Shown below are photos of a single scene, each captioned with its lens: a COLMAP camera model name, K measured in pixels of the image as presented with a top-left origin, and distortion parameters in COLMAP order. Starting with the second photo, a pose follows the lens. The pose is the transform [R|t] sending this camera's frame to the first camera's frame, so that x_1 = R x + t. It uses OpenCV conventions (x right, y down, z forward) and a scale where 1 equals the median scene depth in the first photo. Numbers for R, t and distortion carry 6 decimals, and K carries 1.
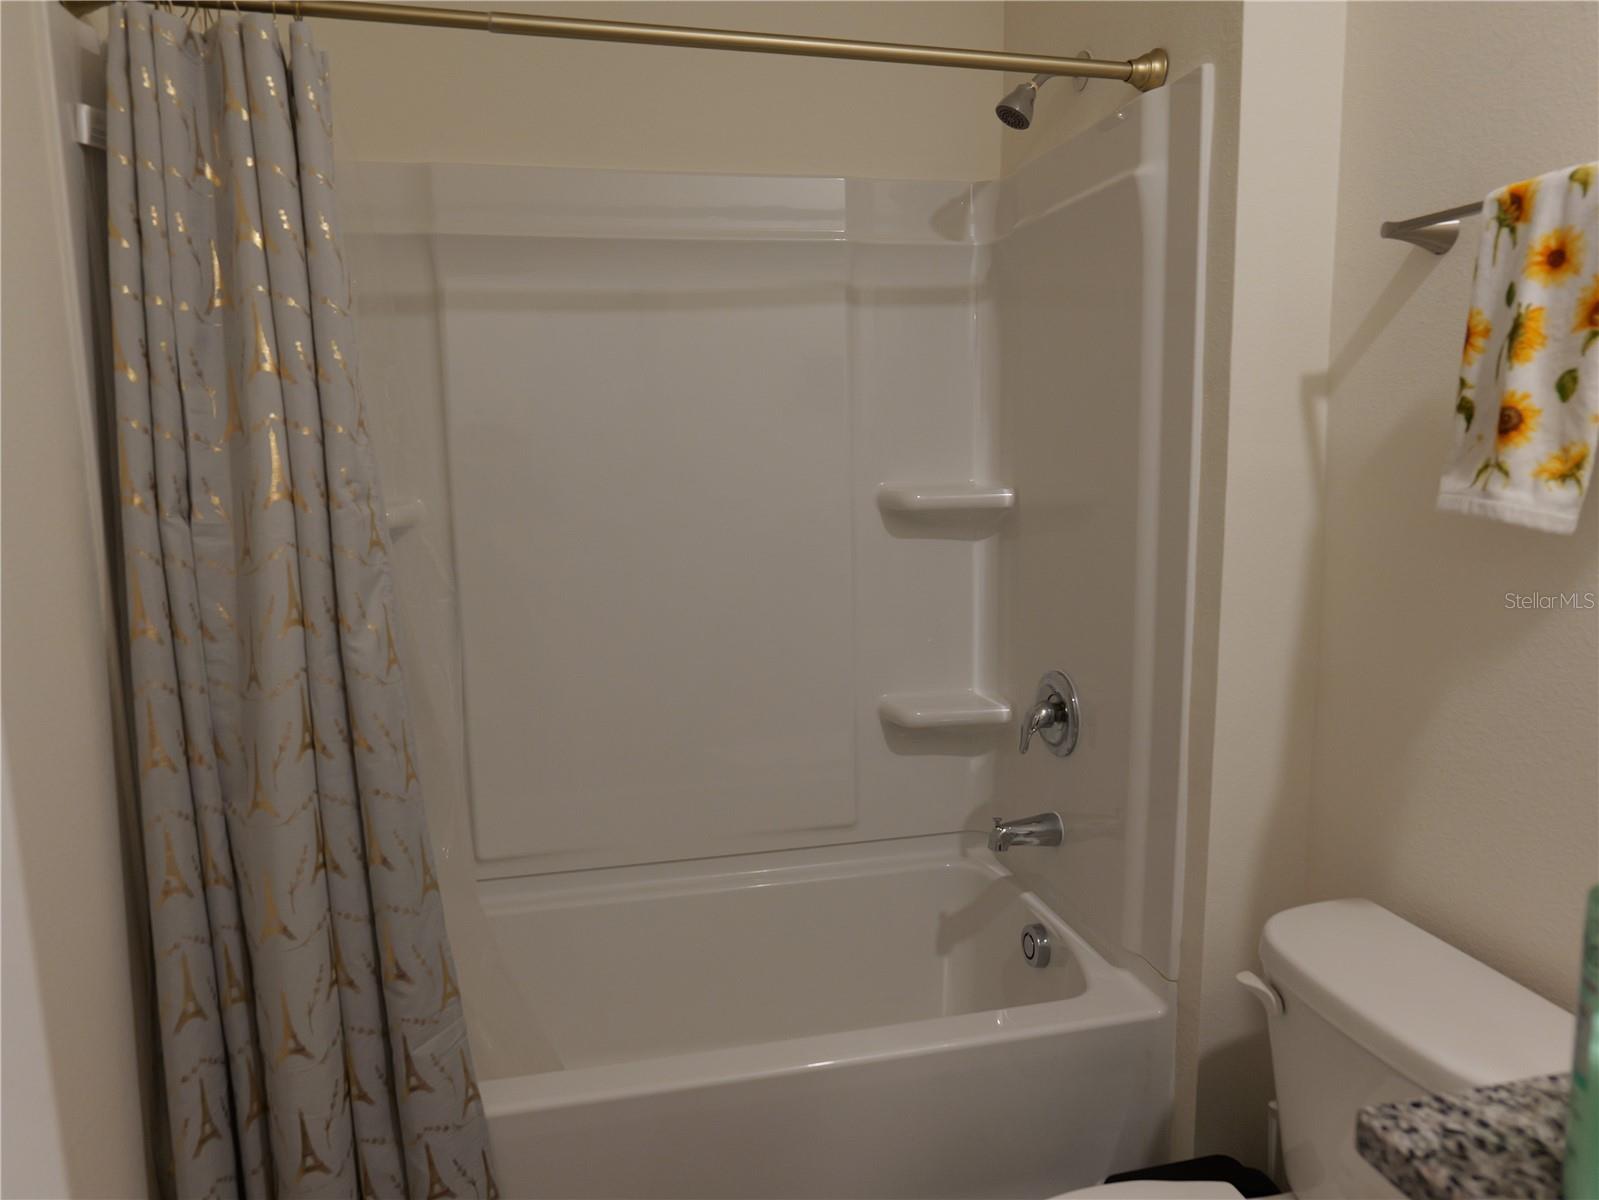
lens RADIAL K [[1050.3, 0, 800.1], [0, 1050.3, 599.9], [0, 0, 1]] dist [-0.028752, 0.015758]
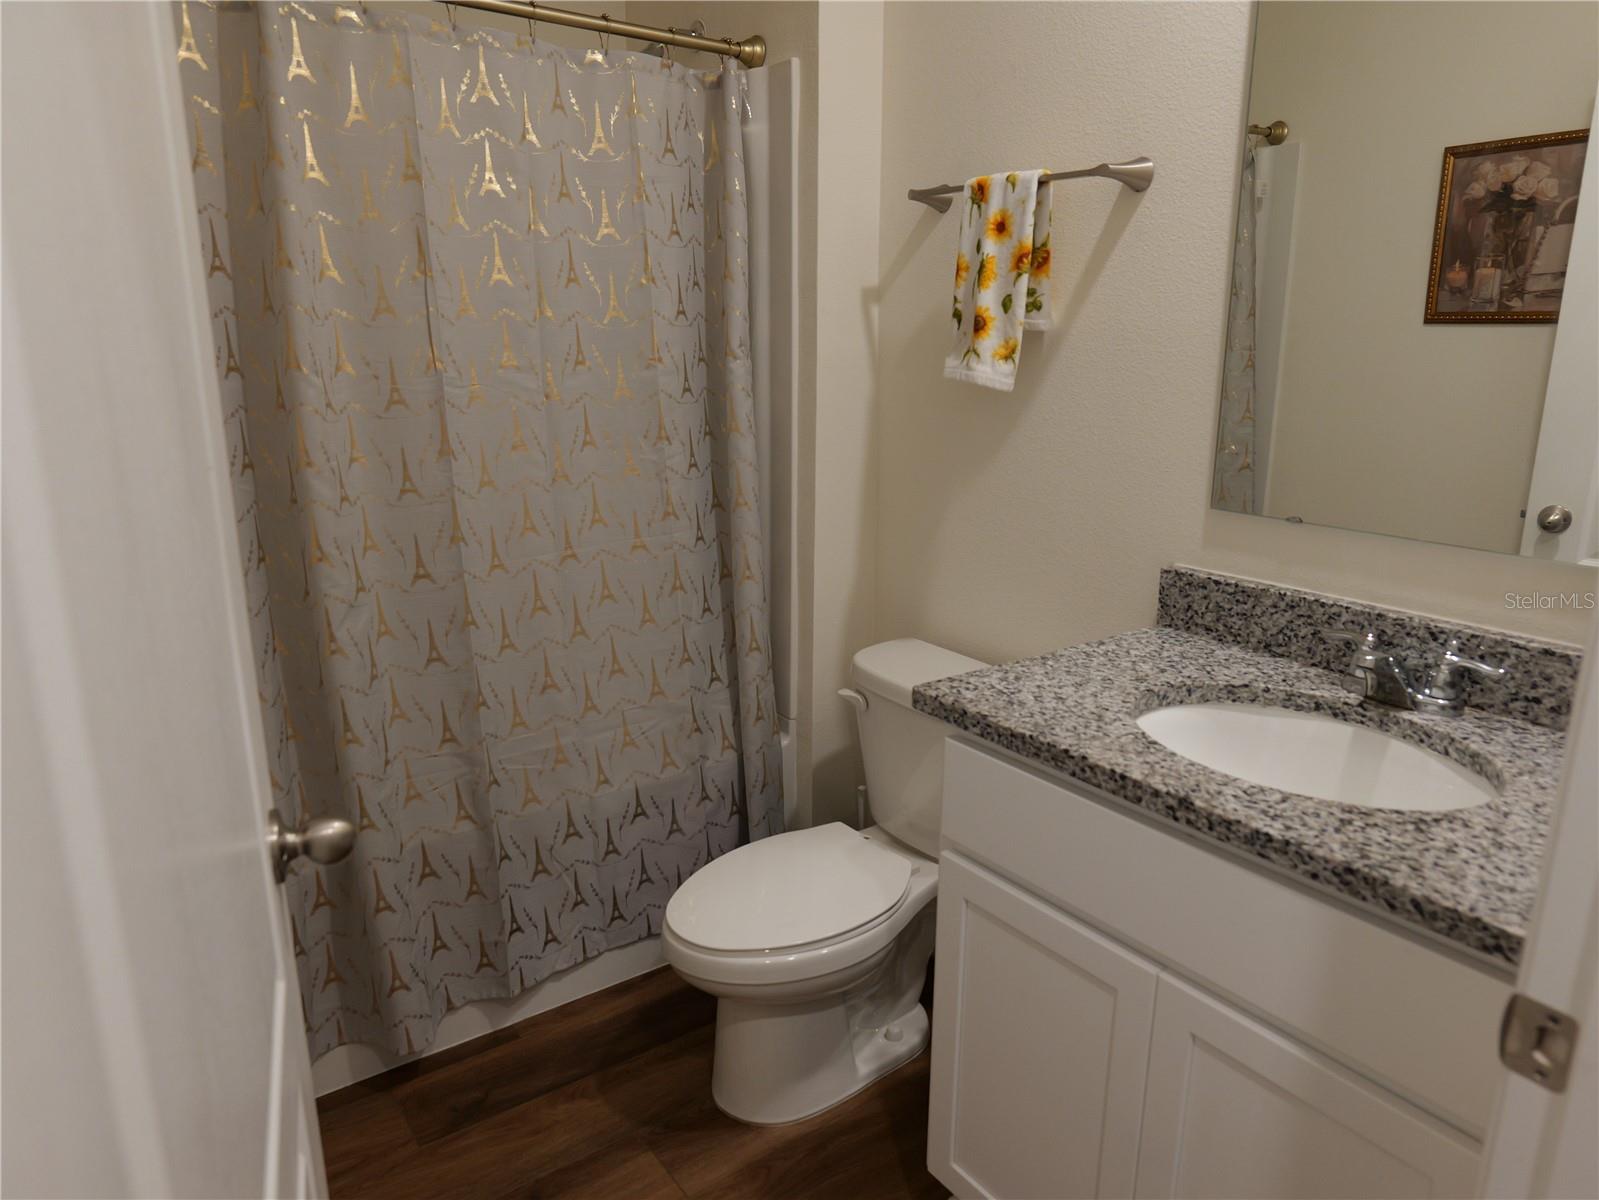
lens RADIAL K [[1050.3, 0, 805.8], [0, 1050.3, 598.3], [0, 0, 1]] dist [-0.028752, 0.015758]
pose [[0.917519, -0.078326, 0.389902, -0.271879], [0.038282, 0.993255, 0.109446, 0.072607], [-0.395845, -0.085493, 0.914329, -0.477860]]
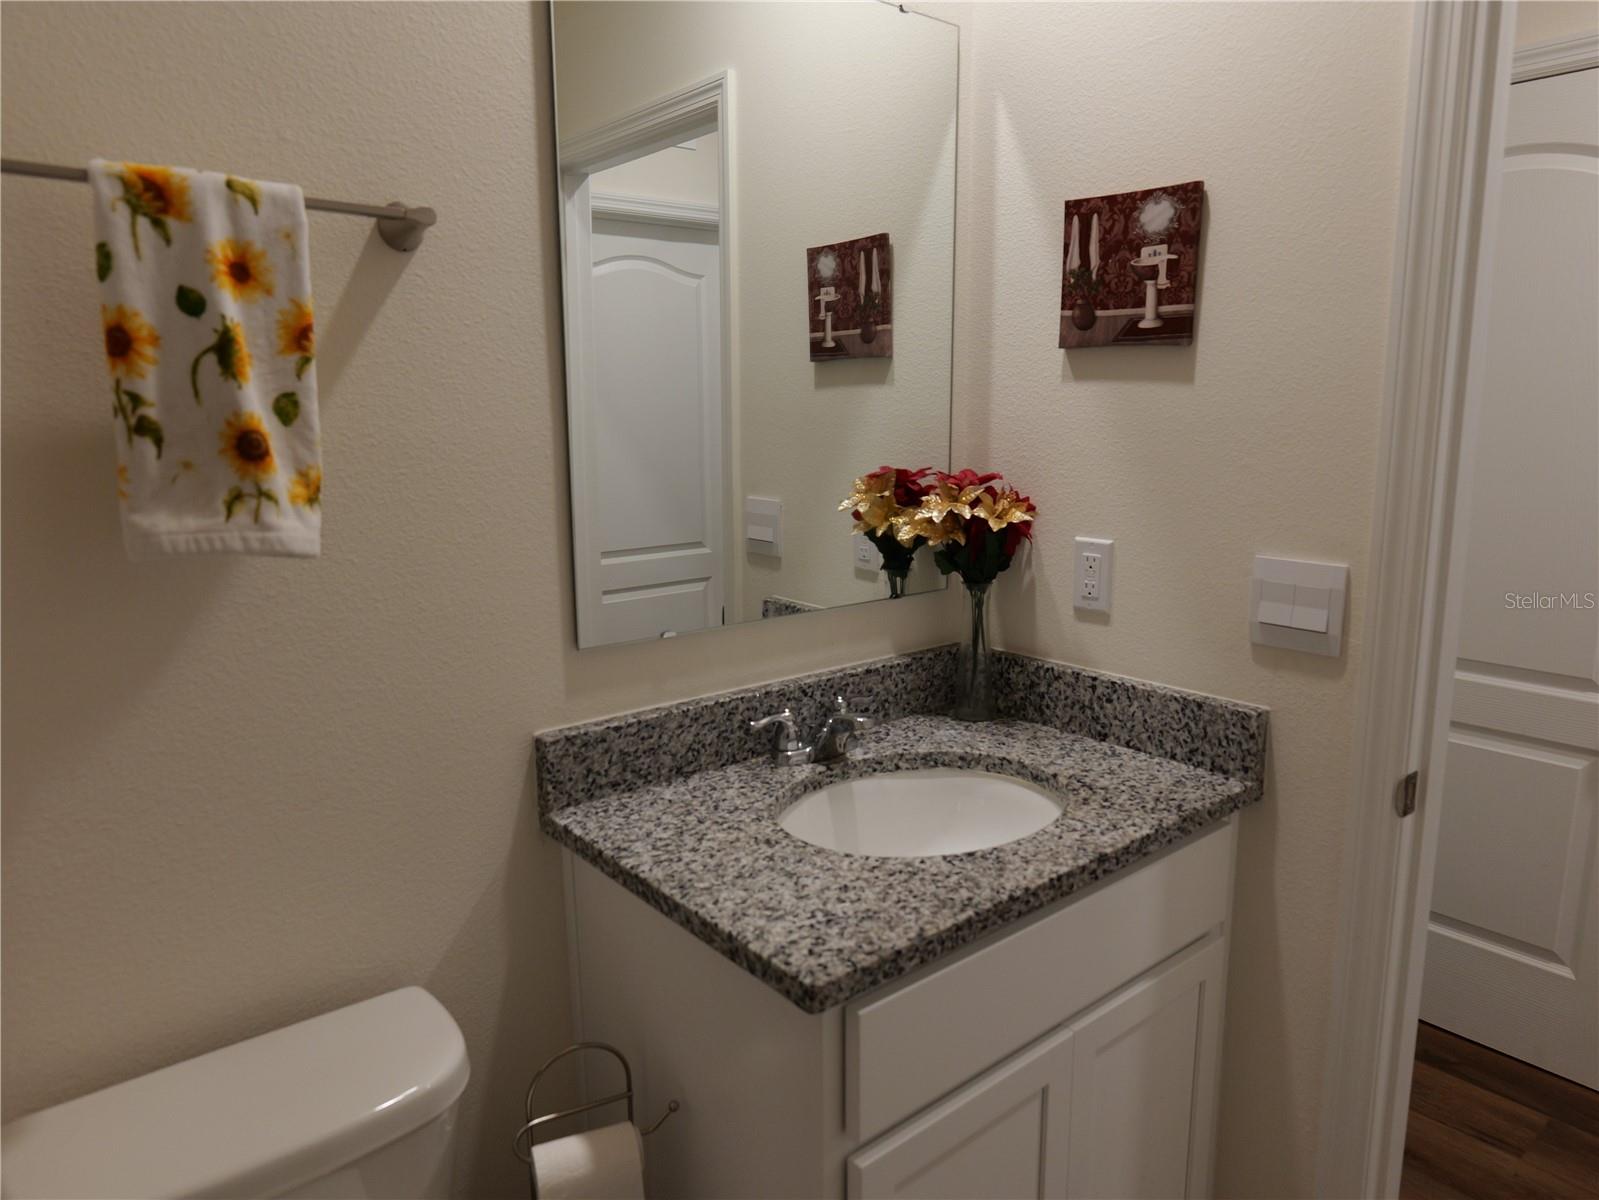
lens RADIAL K [[1050.3, 0, 803.5], [0, 1050.3, 600.3], [0, 0, 1]] dist [-0.028752, 0.015758]
pose [[-0.463017, -0.139677, 0.875274, -0.357722], [0.142964, 0.962806, 0.229273, -0.181195], [-0.874743, 0.231290, -0.425827, 0.992815]]
